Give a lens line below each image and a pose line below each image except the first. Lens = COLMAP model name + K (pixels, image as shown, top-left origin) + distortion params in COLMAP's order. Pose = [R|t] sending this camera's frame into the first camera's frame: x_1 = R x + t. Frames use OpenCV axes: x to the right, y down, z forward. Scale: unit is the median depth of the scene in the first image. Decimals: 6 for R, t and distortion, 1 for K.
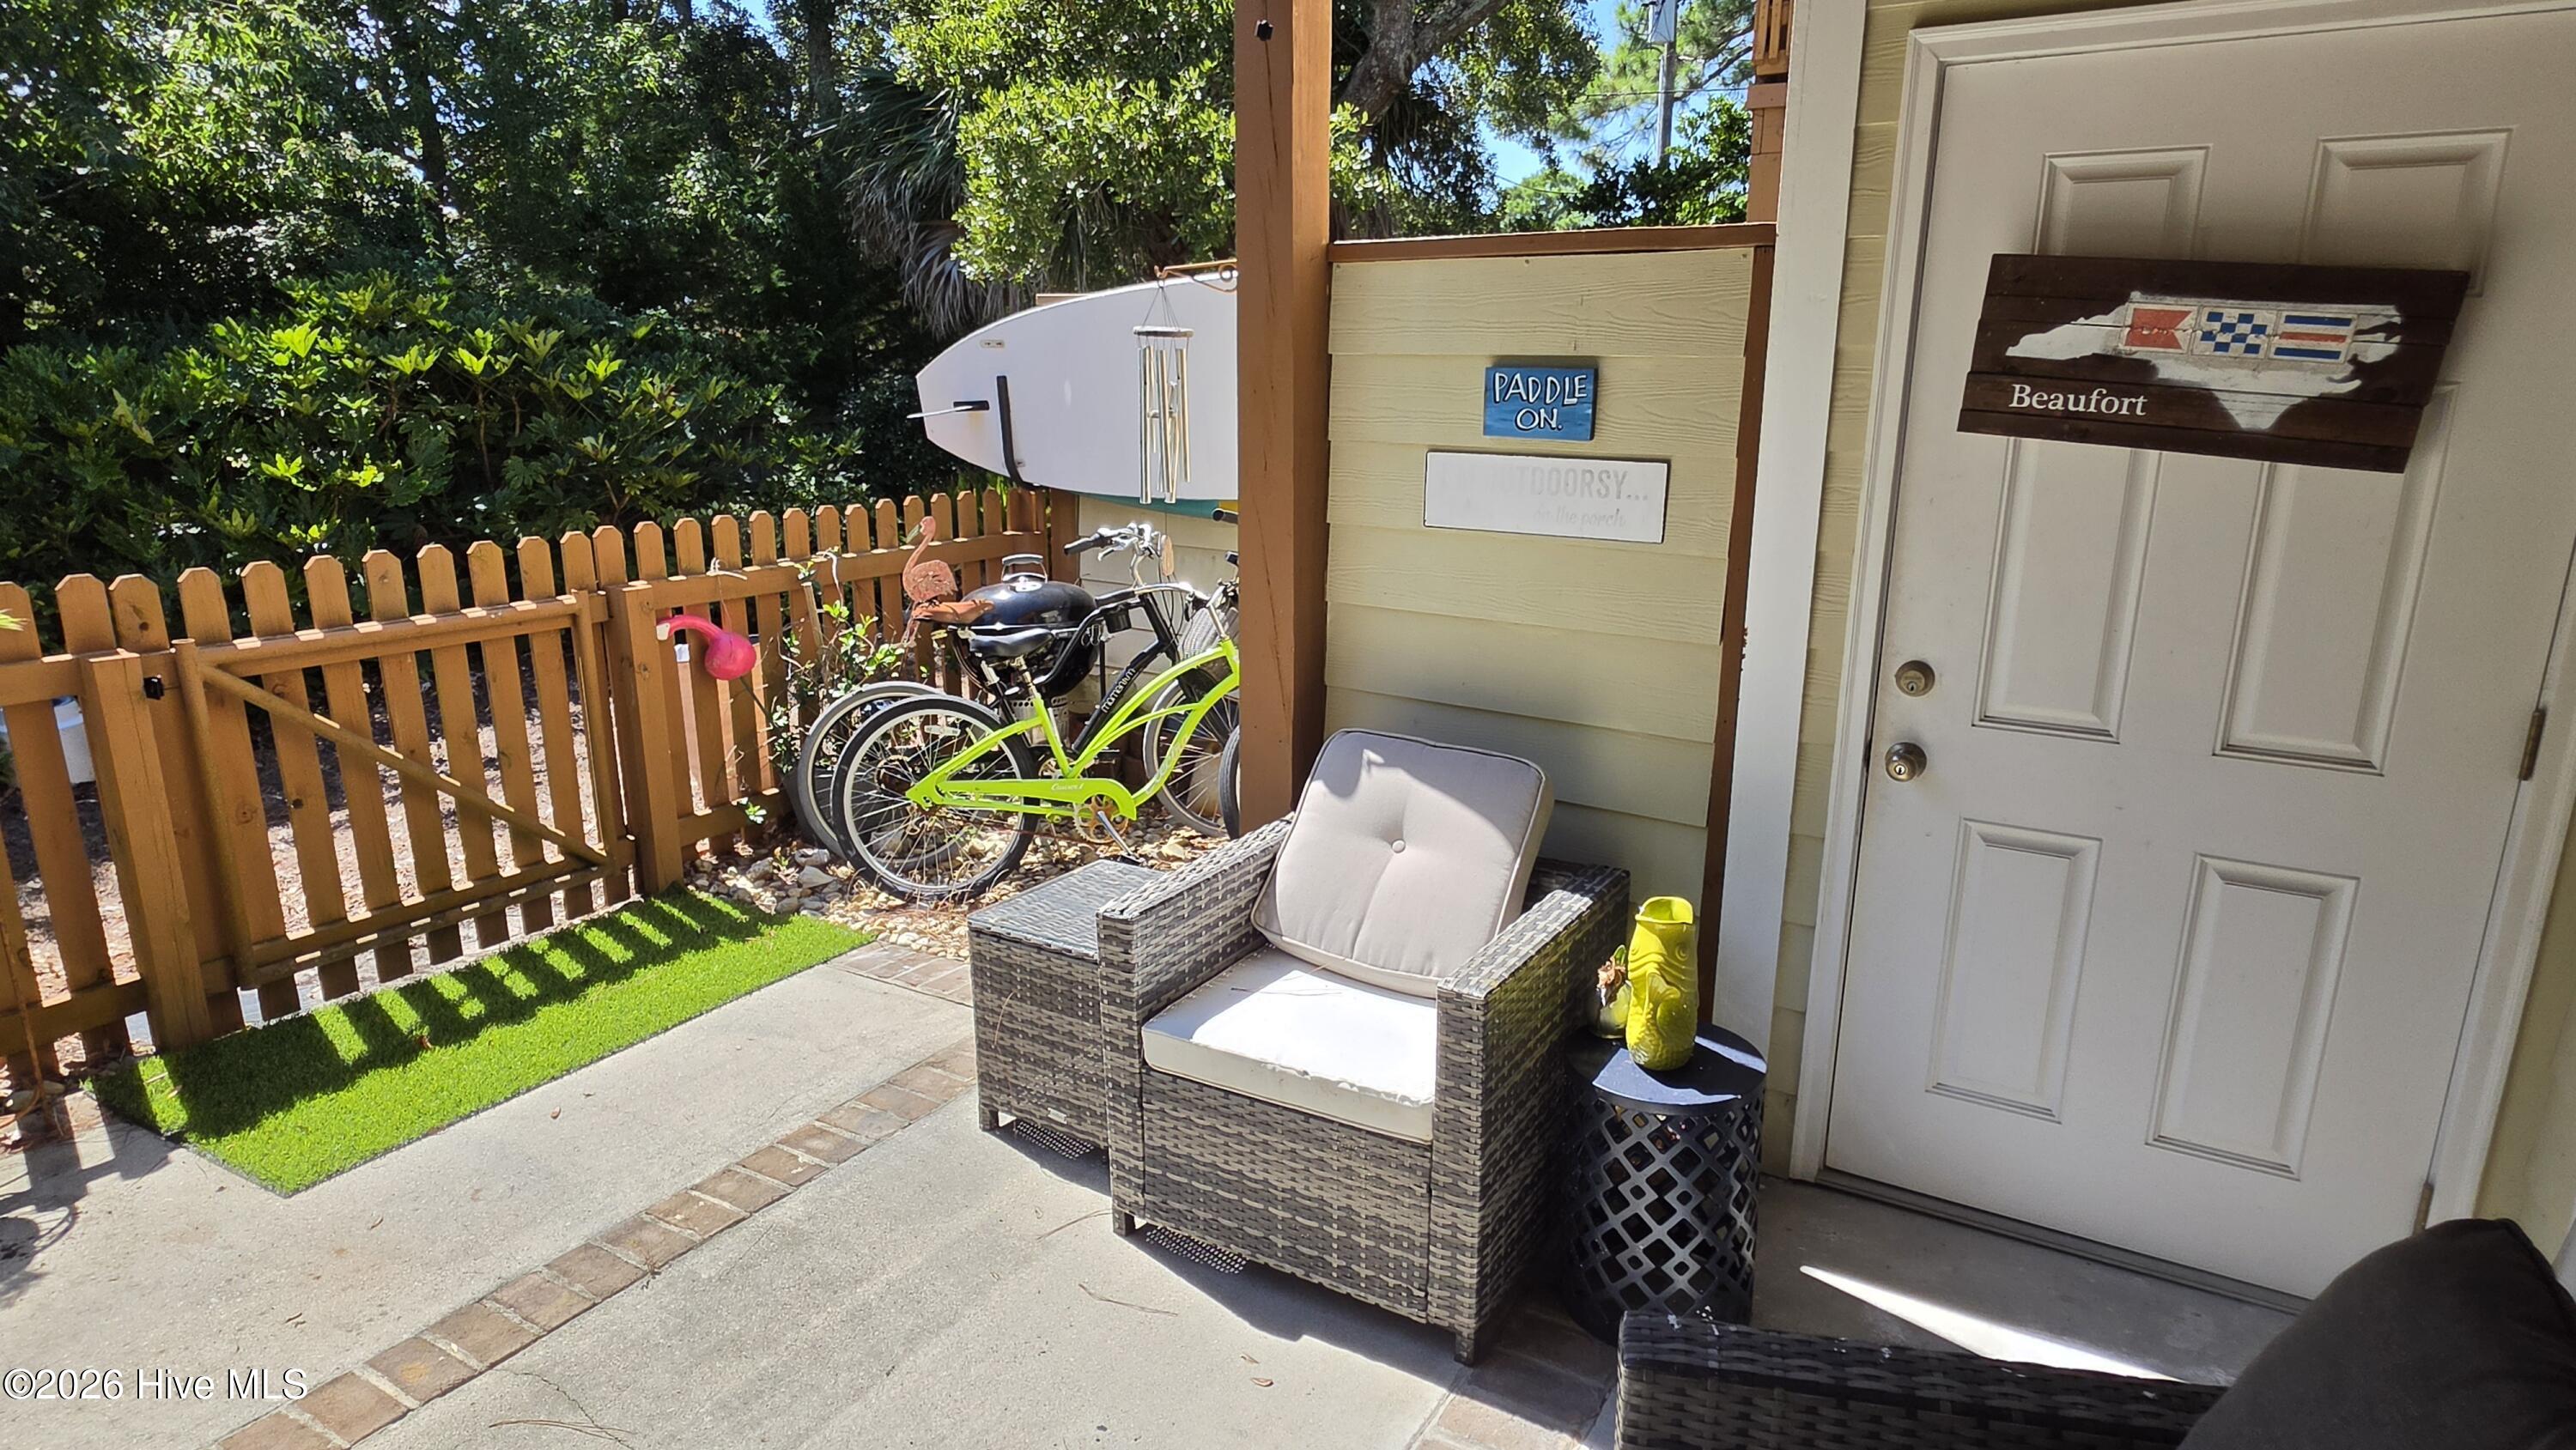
lens RADIAL K [[1404.6, 0, 1296.2], [0, 1404.6, 728.0], [0, 0, 1]] dist [-0.001643, 0.001995]
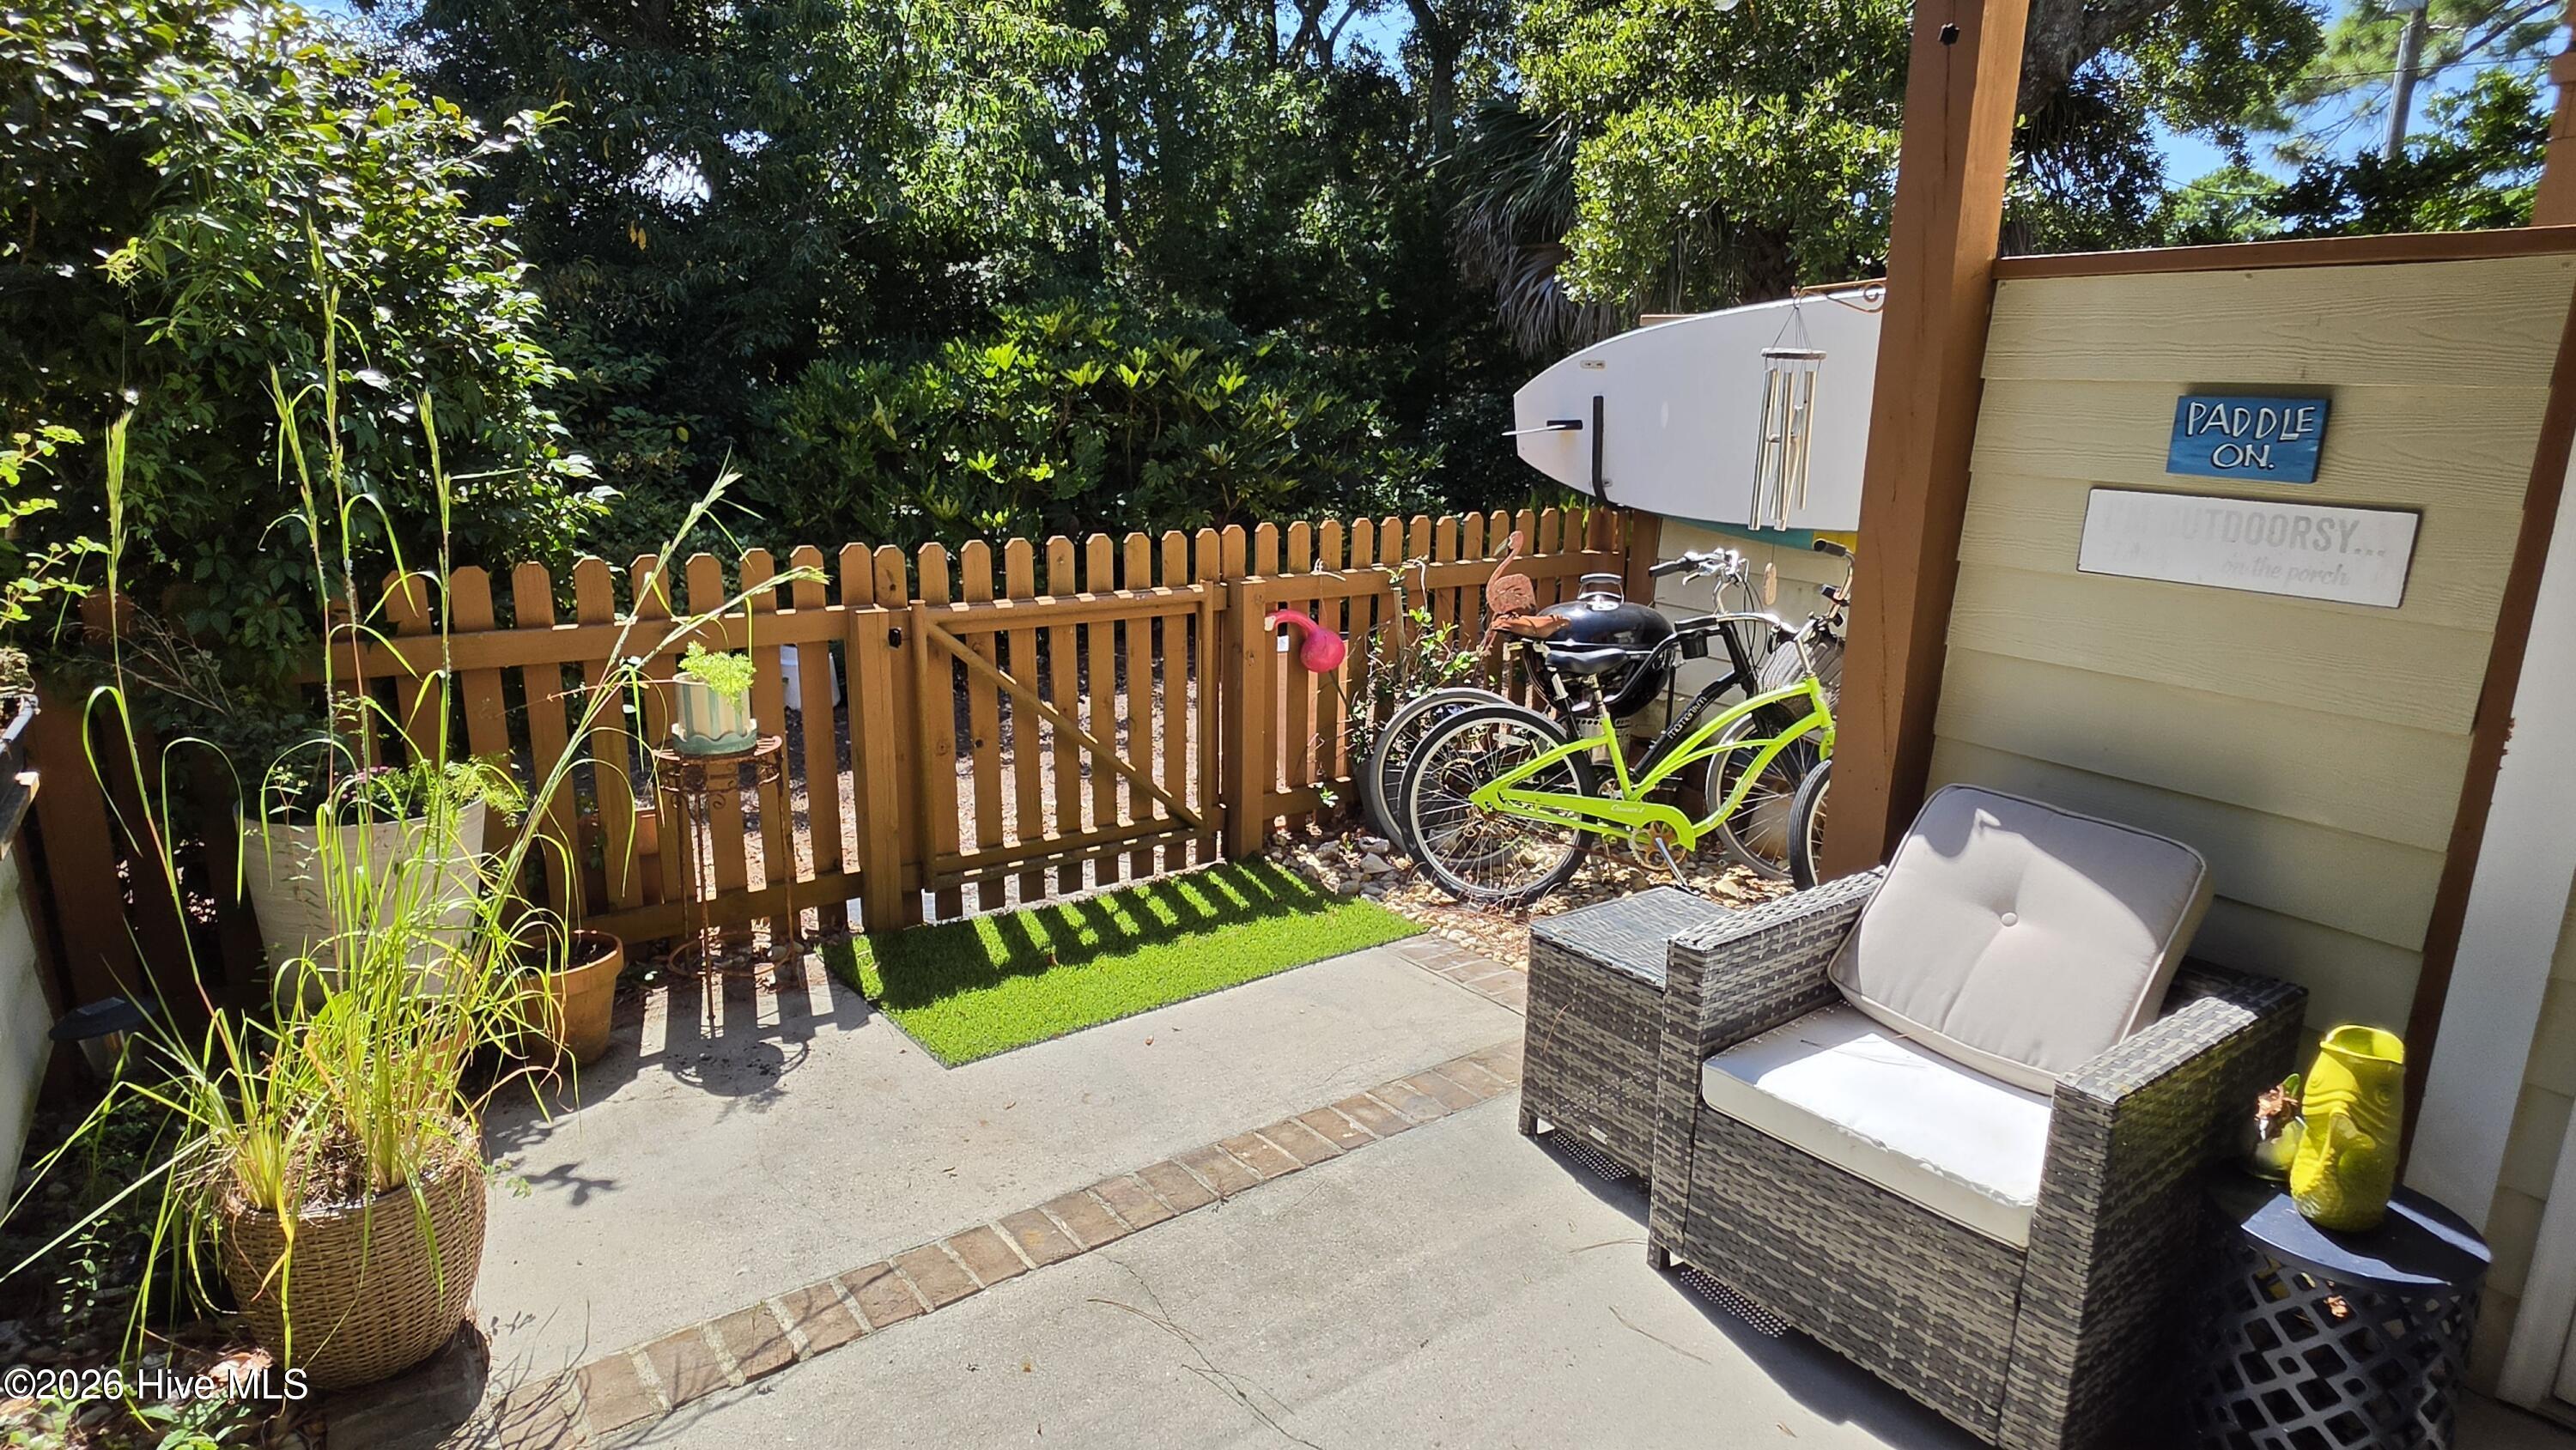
lens RADIAL K [[1401.0, 0, 1300.6], [0, 1401.0, 730.9], [0, 0, 1]] dist [-0.001345, 0.000822]
pose [[0.925973, 0.102882, -0.363304, -0.023698], [-0.106833, 0.994234, 0.009259, 0.002559], [0.362162, 0.030240, 0.931624, -0.010389]]
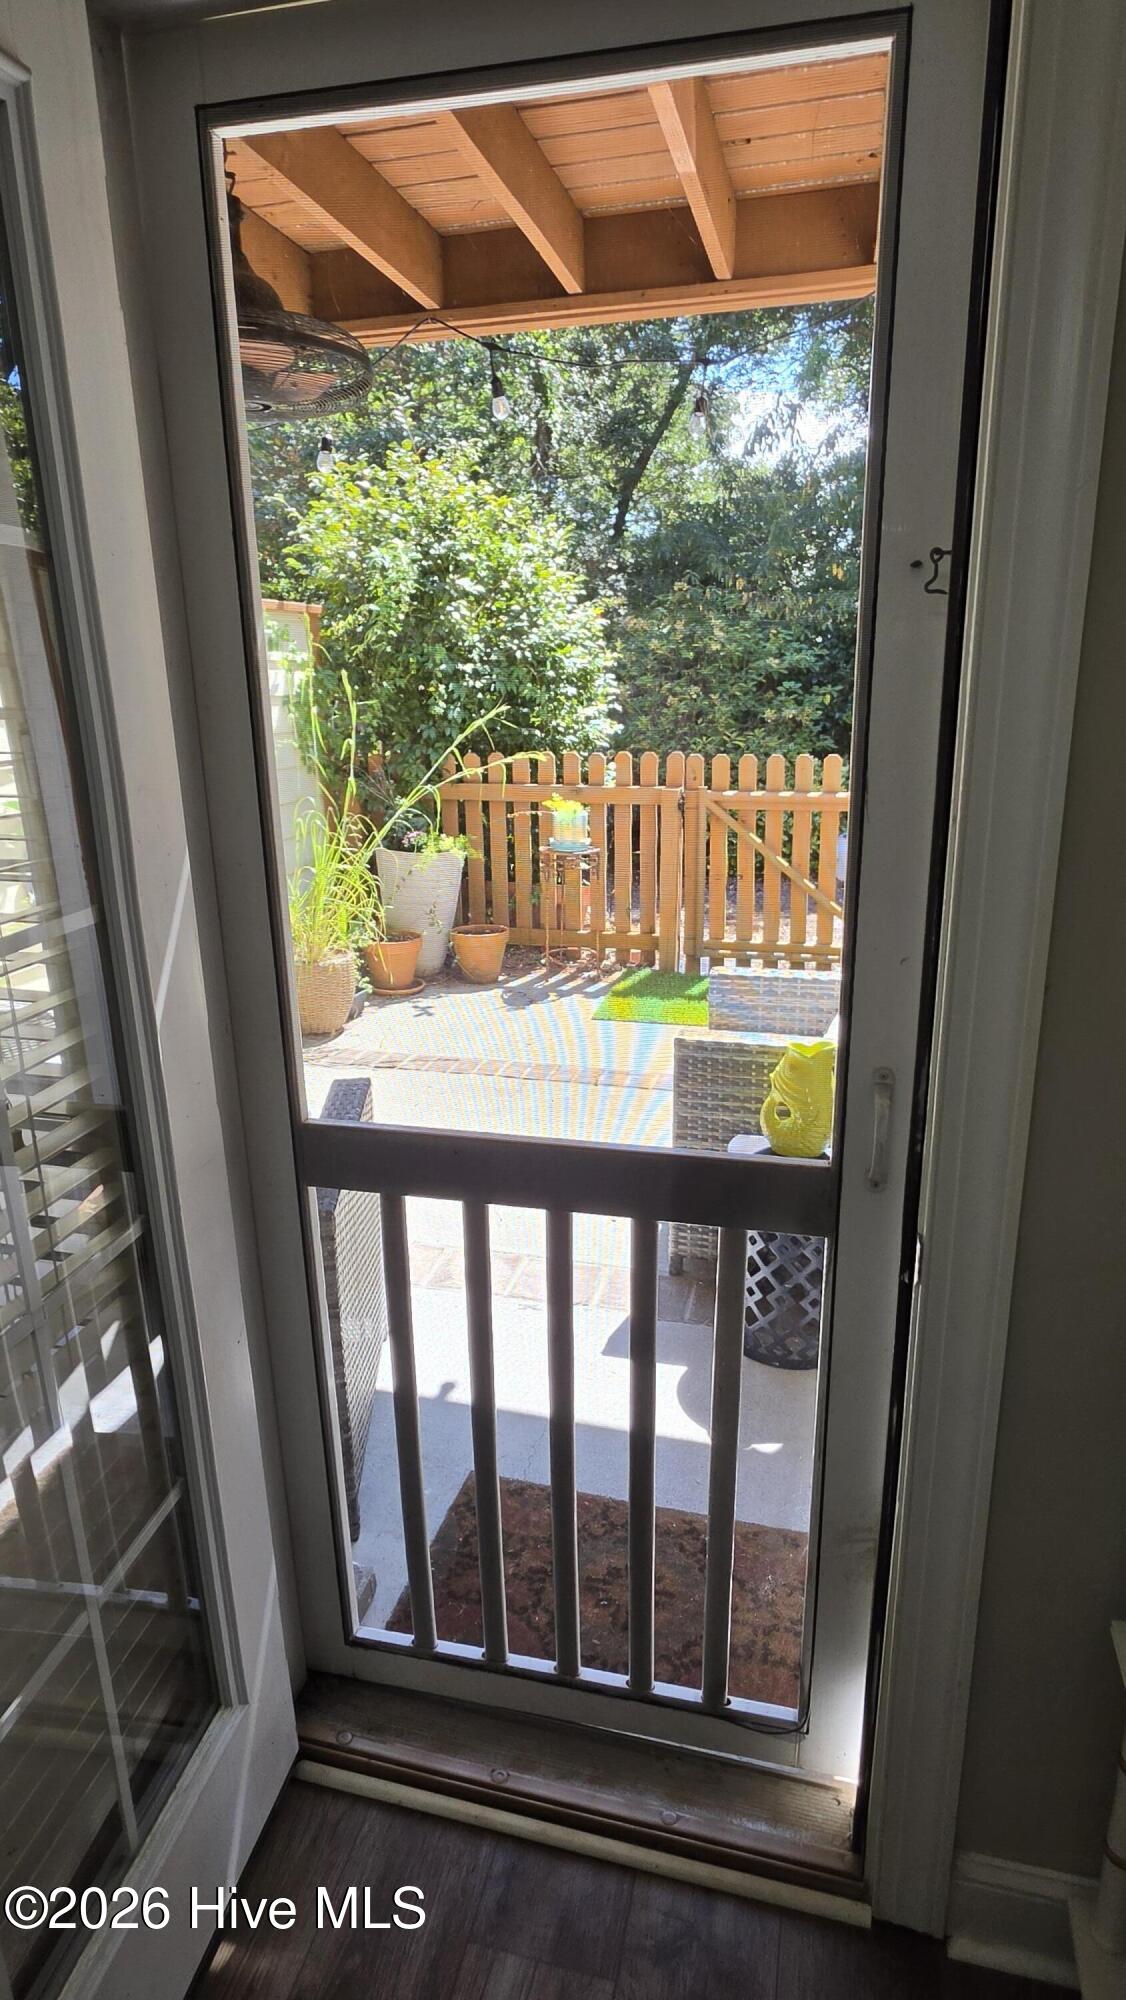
lens RADIAL K [[1099.4, 0, 563.0], [0, 1099.4, 1000.0], [0, 0, 1]] dist [-0.005513, -0.000768]
pose [[0.294089, 0.268757, -0.917214, 0.642755], [-0.219044, 0.953062, 0.209028, -0.046934], [0.930340, 0.139437, 0.339154, 0.228883]]
